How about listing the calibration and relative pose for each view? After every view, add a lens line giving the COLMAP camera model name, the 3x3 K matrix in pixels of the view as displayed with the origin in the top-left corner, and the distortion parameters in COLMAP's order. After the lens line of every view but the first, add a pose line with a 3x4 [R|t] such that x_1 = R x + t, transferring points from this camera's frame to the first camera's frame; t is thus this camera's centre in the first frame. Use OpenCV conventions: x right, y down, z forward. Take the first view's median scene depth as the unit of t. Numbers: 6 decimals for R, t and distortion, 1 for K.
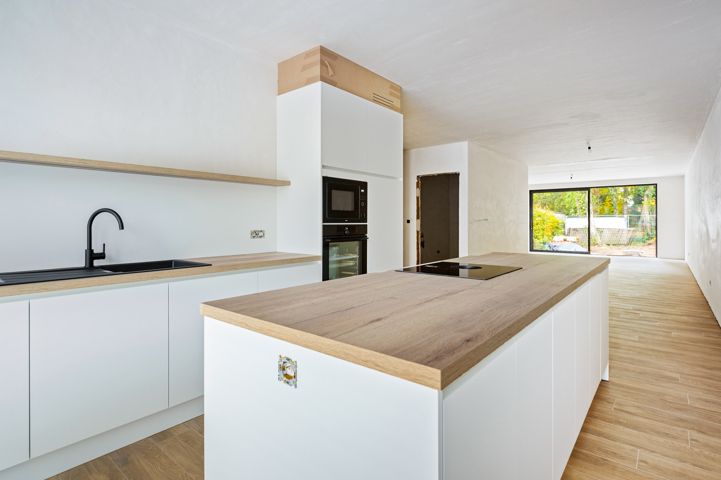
lens RADIAL K [[361.8, 0, 361.0], [0, 361.8, 222.2], [0, 0, 1]] dist [-0.004371, -0.000999]
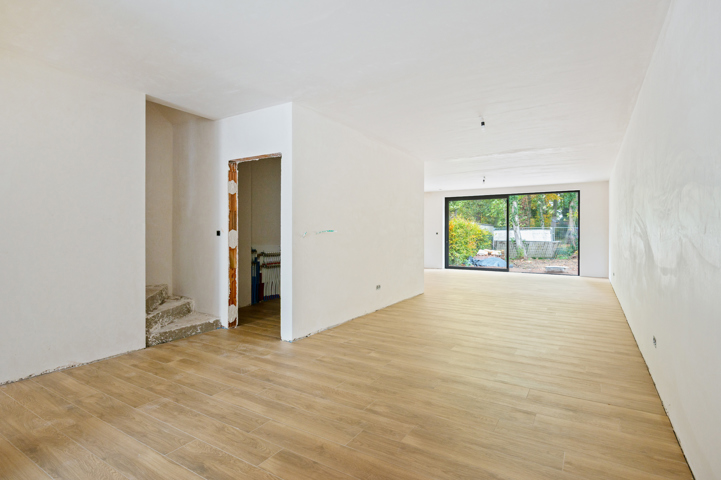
lens RADIAL K [[367.9, 0, 358.5], [0, 367.9, 235.6], [0, 0, 1]] dist [0.003308, -0.000061]
pose [[0.990096, 0.001160, 0.140389, 0.137594], [-0.001723, 0.999991, 0.003888, -0.000440], [-0.140384, -0.004091, 0.990089, 0.159034]]
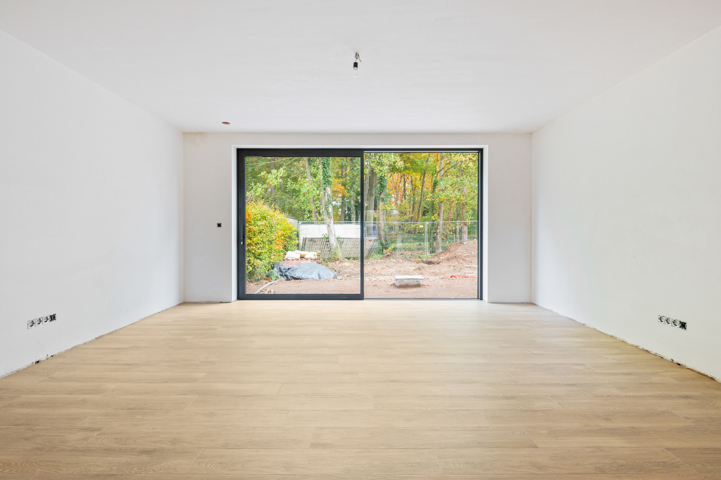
lens RADIAL K [[367.9, 0, 358.5], [0, 367.9, 235.6], [0, 0, 1]] dist [0.003308, -0.000061]
pose [[0.768324, -0.008182, 0.640009, 0.299434], [0.000394, 0.999924, 0.012311, 0.003747], [-0.640061, -0.009206, 0.768269, 0.580760]]
